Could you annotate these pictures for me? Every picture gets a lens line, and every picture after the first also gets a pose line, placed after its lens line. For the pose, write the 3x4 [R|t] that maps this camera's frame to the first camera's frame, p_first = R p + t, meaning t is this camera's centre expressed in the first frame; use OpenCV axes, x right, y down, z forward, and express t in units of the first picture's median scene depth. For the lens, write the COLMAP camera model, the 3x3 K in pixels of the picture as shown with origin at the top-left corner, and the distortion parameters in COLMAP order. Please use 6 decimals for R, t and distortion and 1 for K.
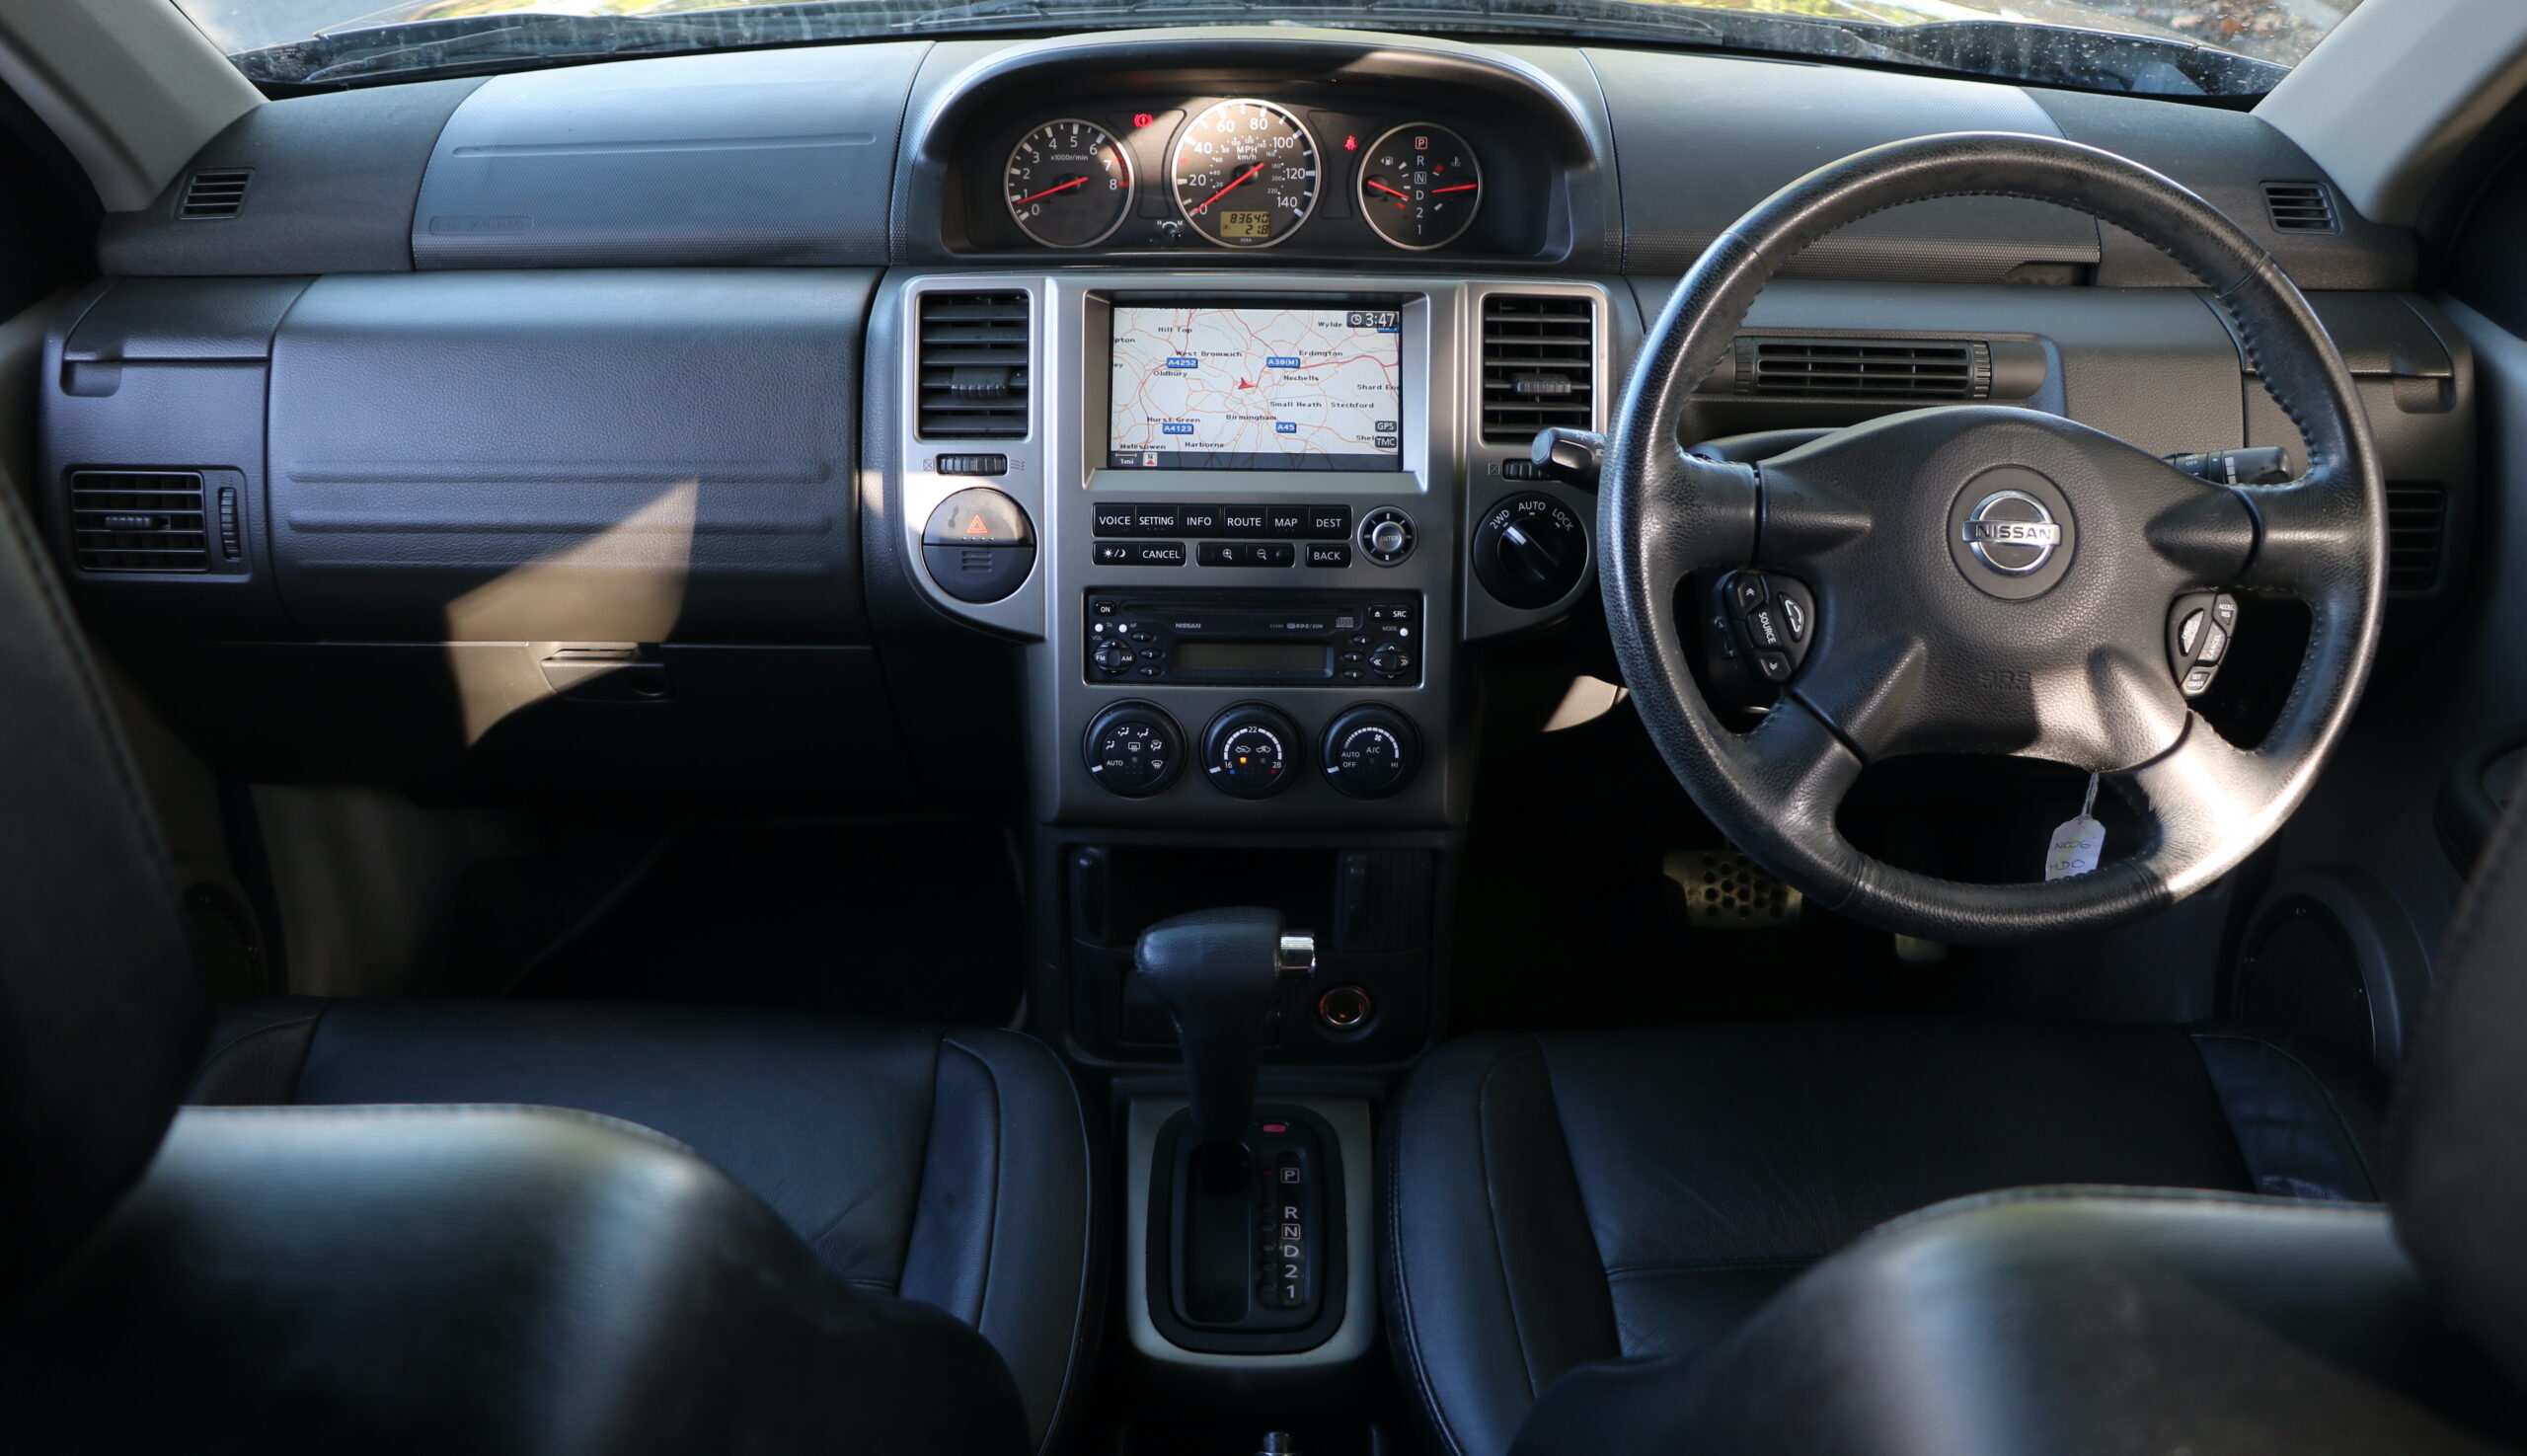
lens RADIAL K [[2054.4, 0, 1265.5], [0, 2054.4, 598.5], [0, 0, 1]] dist [-0.118826, 0.026977]
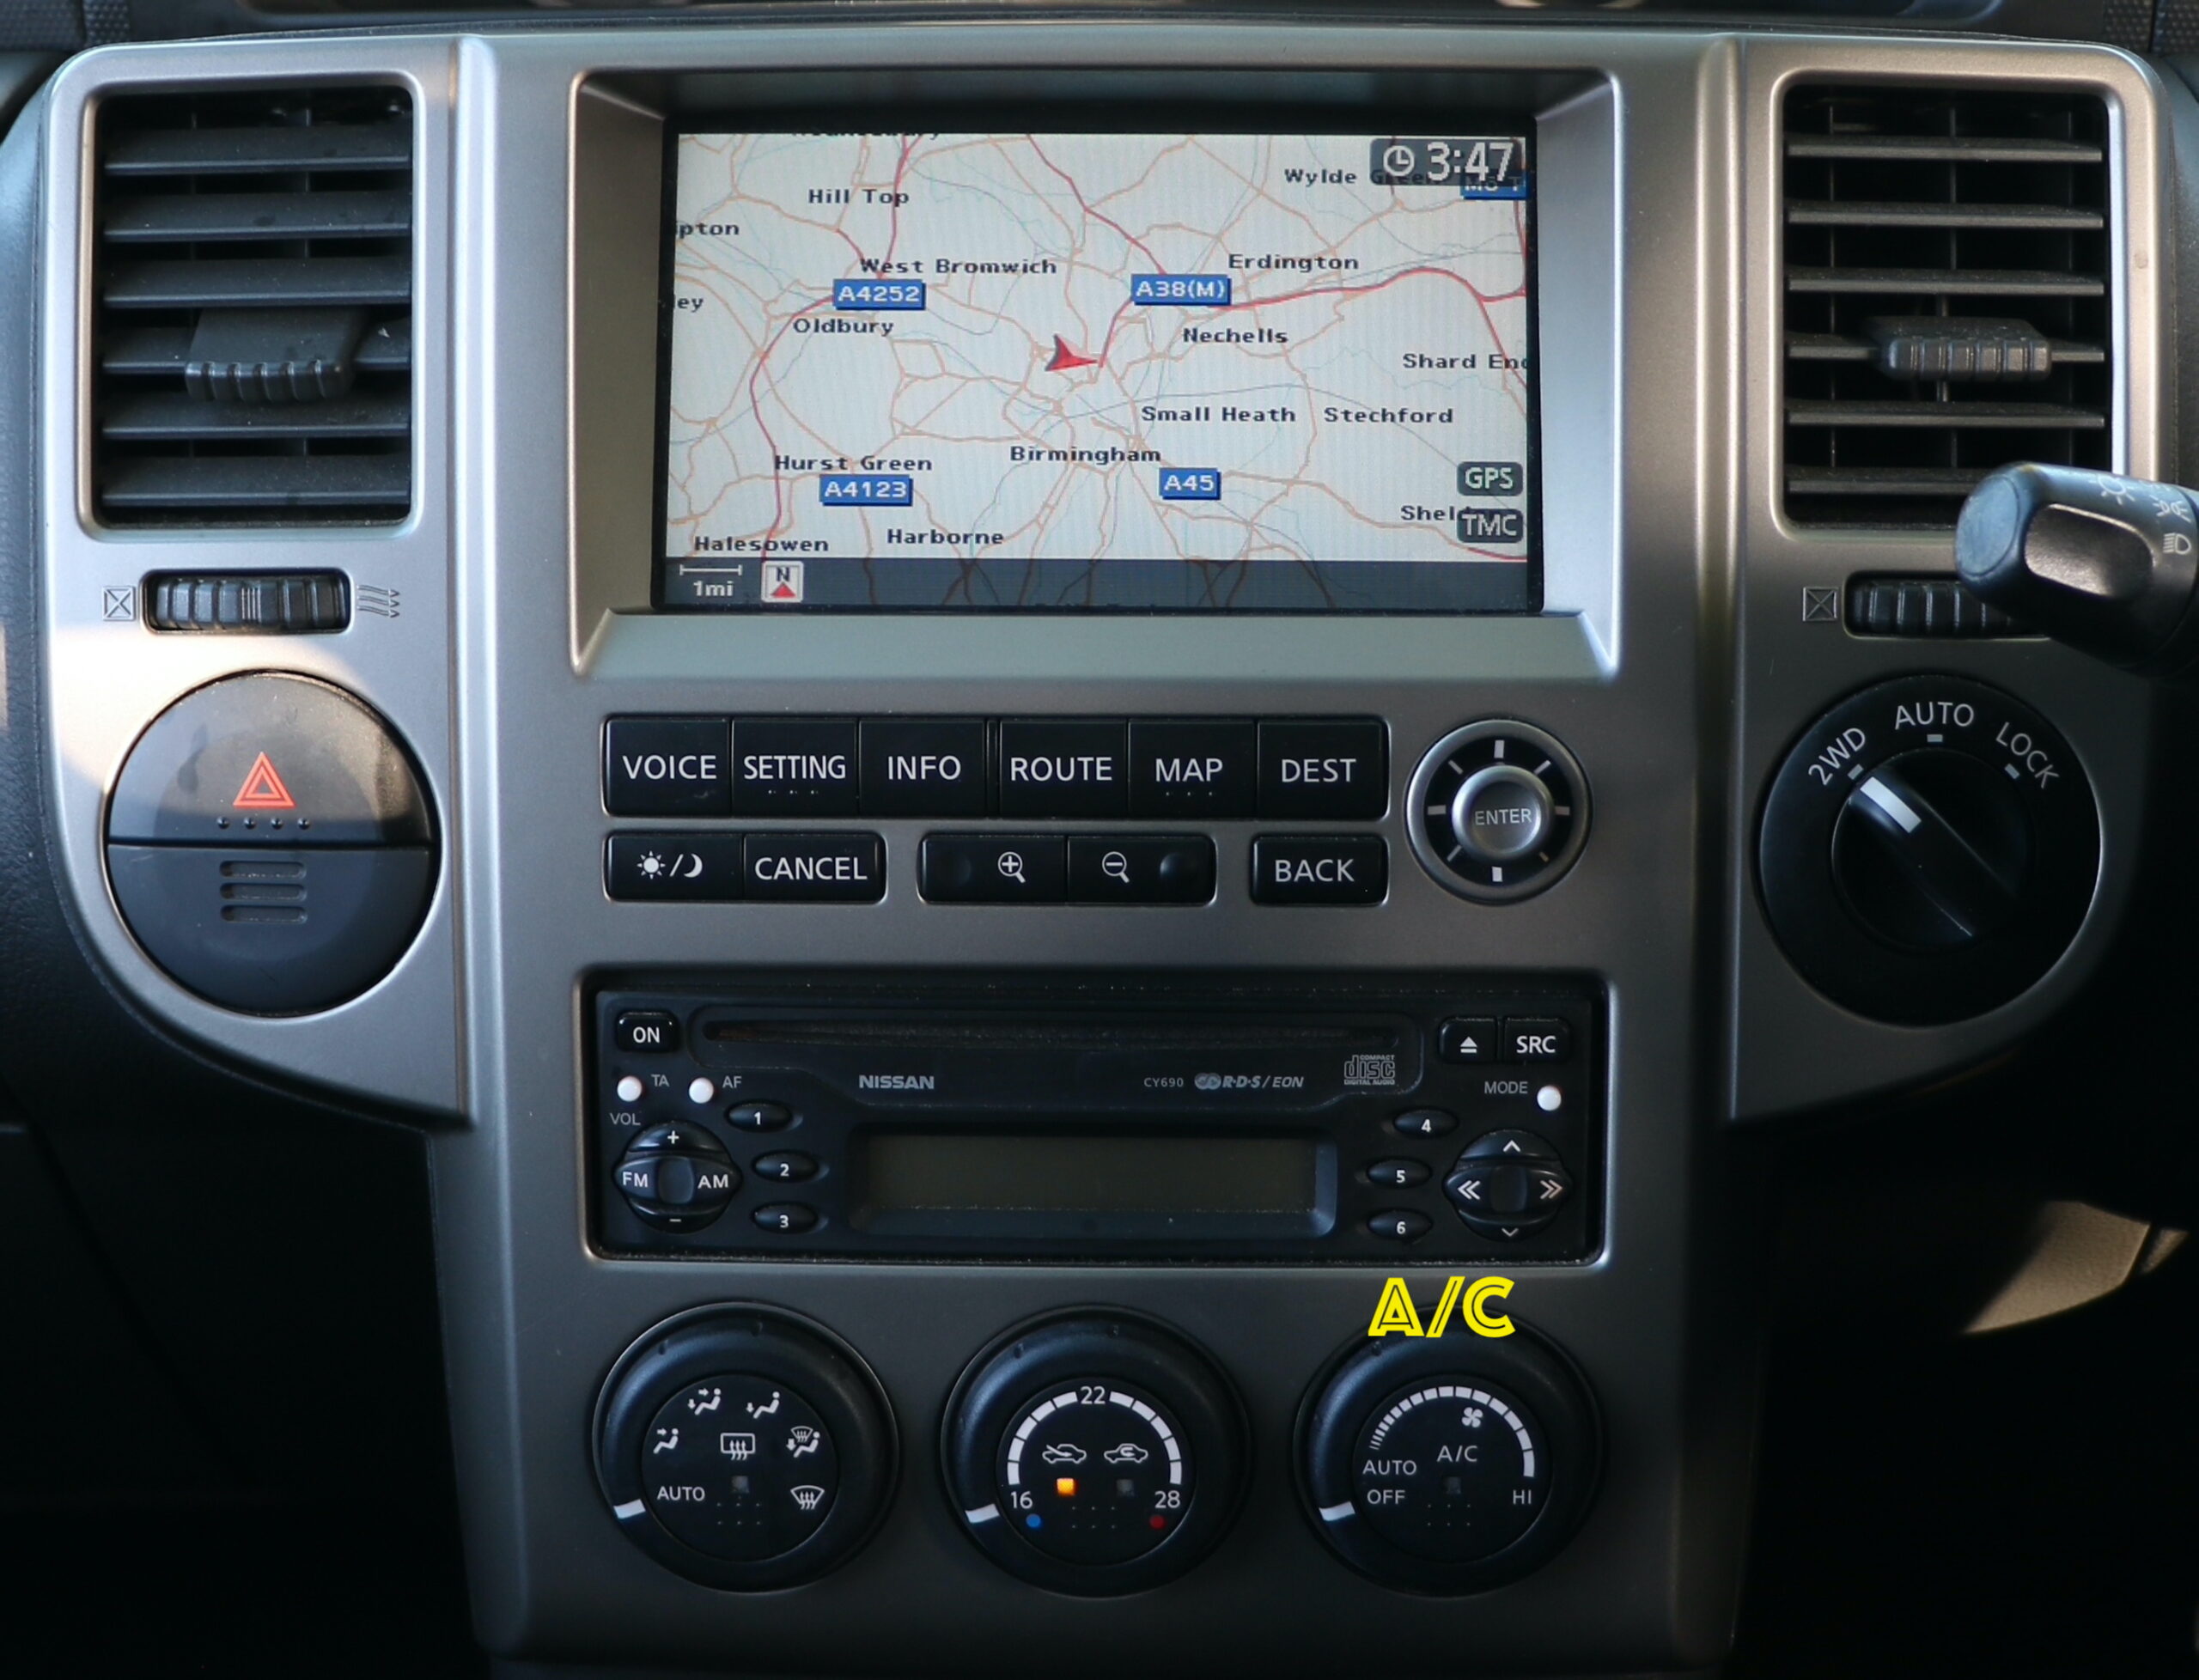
lens RADIAL K [[4234.7, 0, 1107.3], [0, 4234.7, 822.7], [0, 0, 1]] dist [-0.182774, 0.000000]
pose [[0.999583, -0.005713, -0.028299, 0.015888], [0.005219, 0.999833, -0.017486, -0.016541], [0.028394, 0.017331, 0.999447, 0.318321]]
